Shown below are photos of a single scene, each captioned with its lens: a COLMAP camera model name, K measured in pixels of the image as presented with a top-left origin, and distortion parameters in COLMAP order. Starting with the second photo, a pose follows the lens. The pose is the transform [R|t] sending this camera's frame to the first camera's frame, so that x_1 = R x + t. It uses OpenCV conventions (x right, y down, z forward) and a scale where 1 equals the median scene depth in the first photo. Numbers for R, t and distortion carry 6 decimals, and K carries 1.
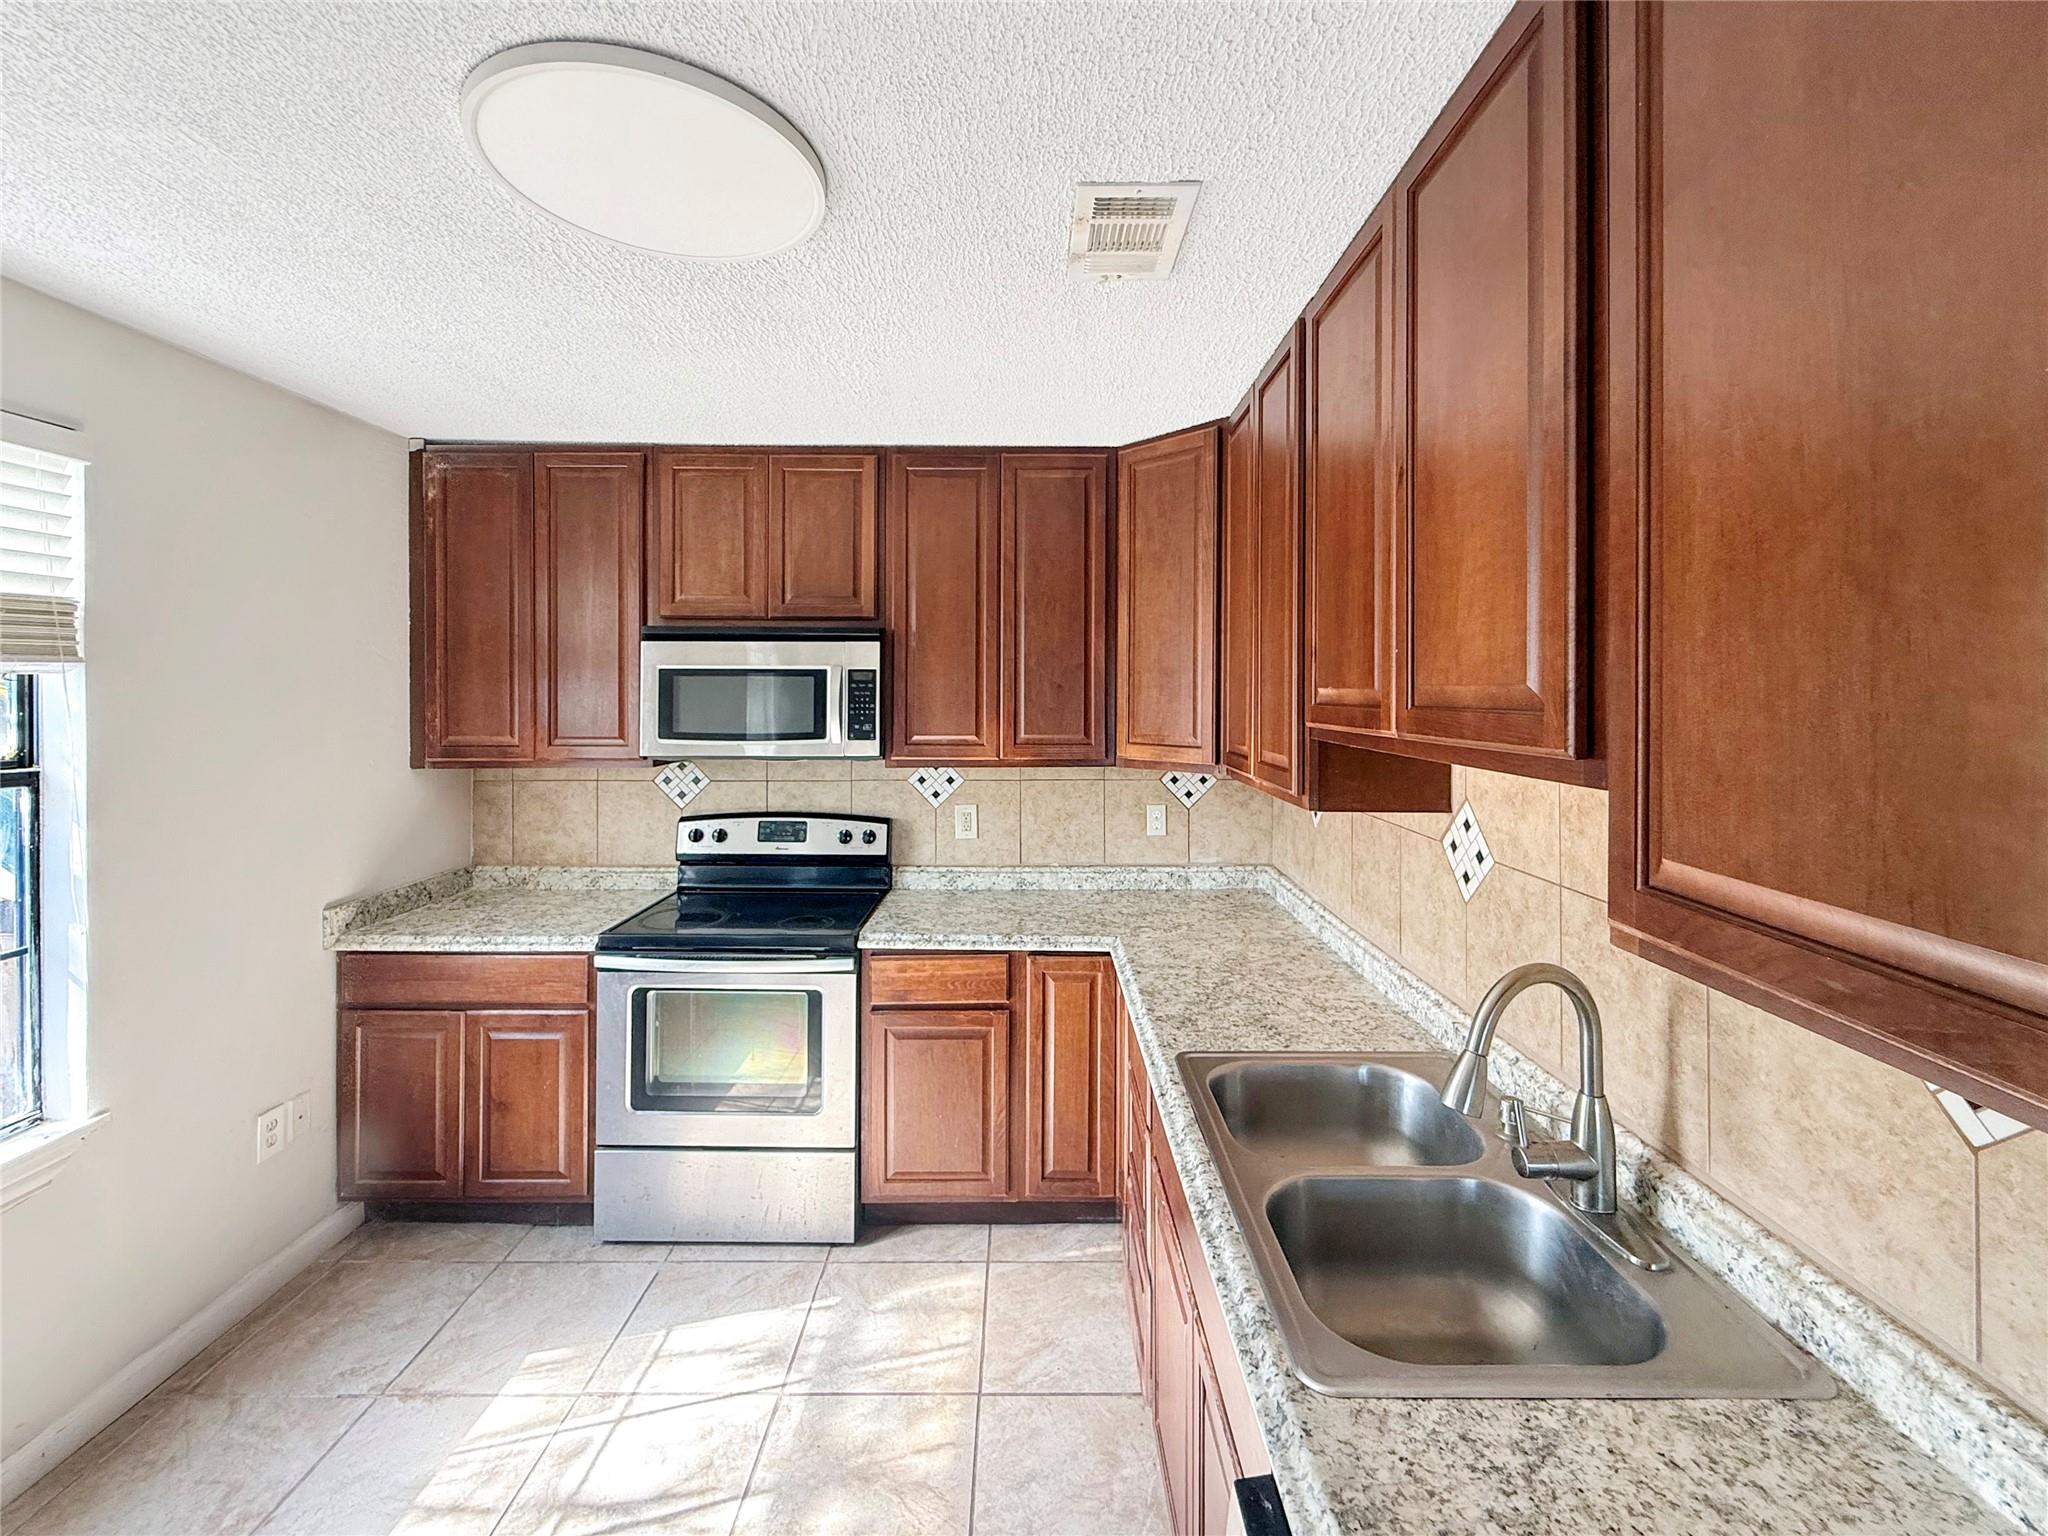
lens RADIAL K [[855.4, 0, 1027.9], [0, 855.4, 691.0], [0, 0, 1]] dist [-0.001323, -0.000097]
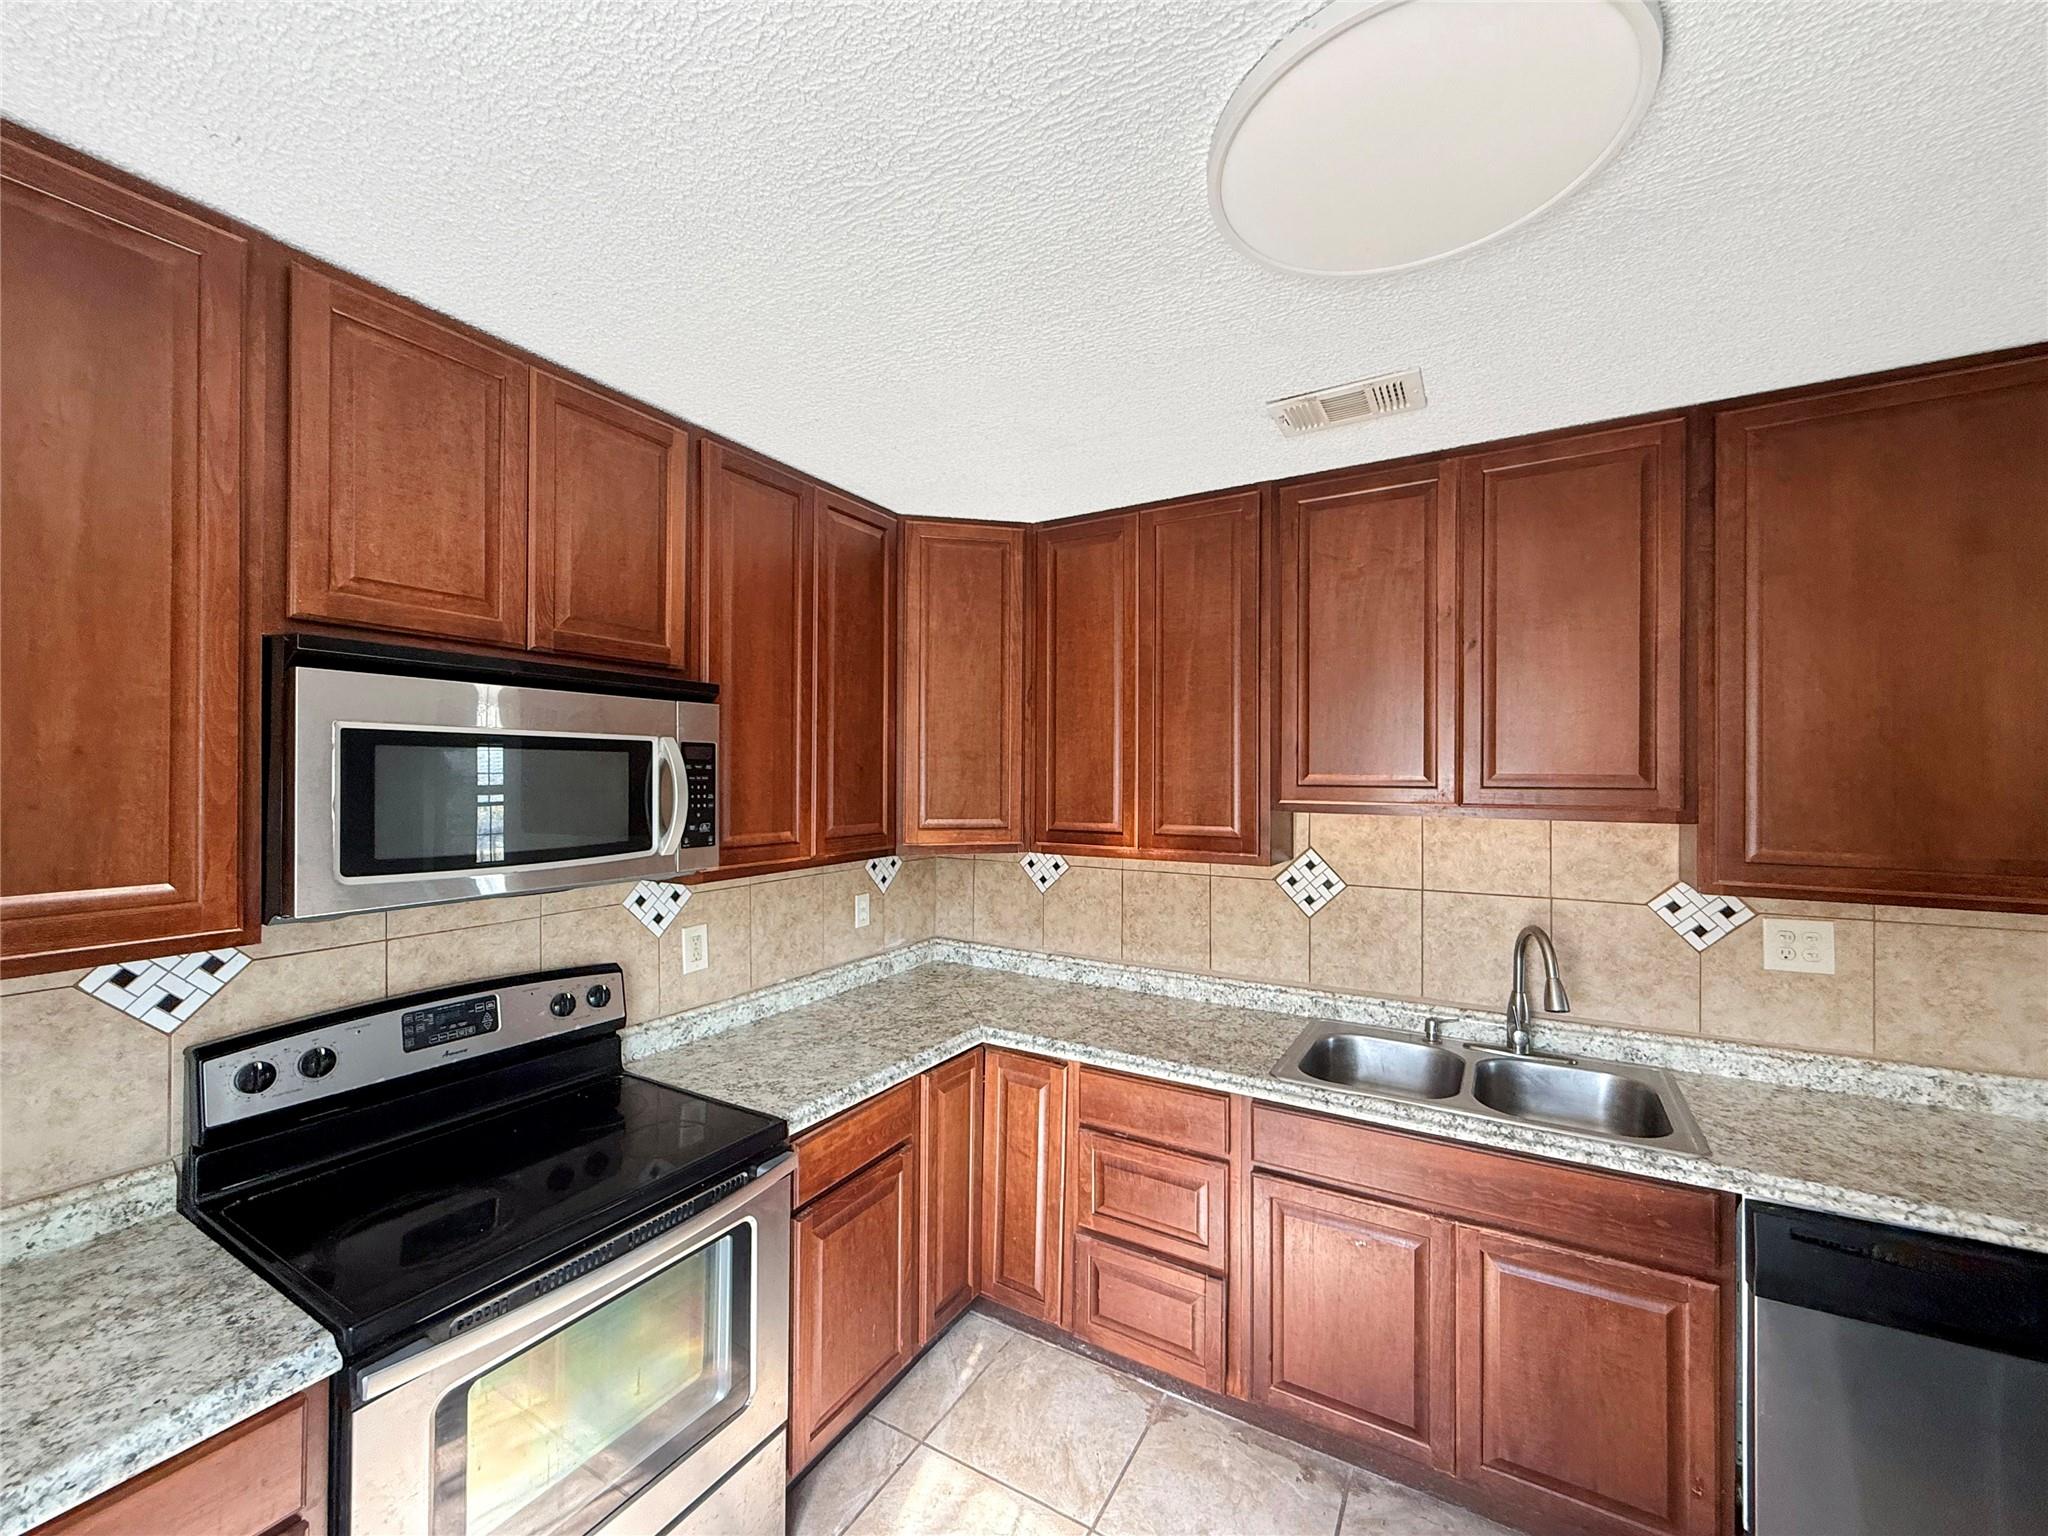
lens RADIAL K [[824.2, 0, 1024.0], [0, 824.2, 768.0], [0, 0, 1]] dist [0.000075, 0.000062]
pose [[0.506221, 0.006289, 0.862381, -0.609103], [-0.004089, 0.999980, -0.004892, -0.003344], [-0.862394, -0.001050, 0.506236, 0.427230]]
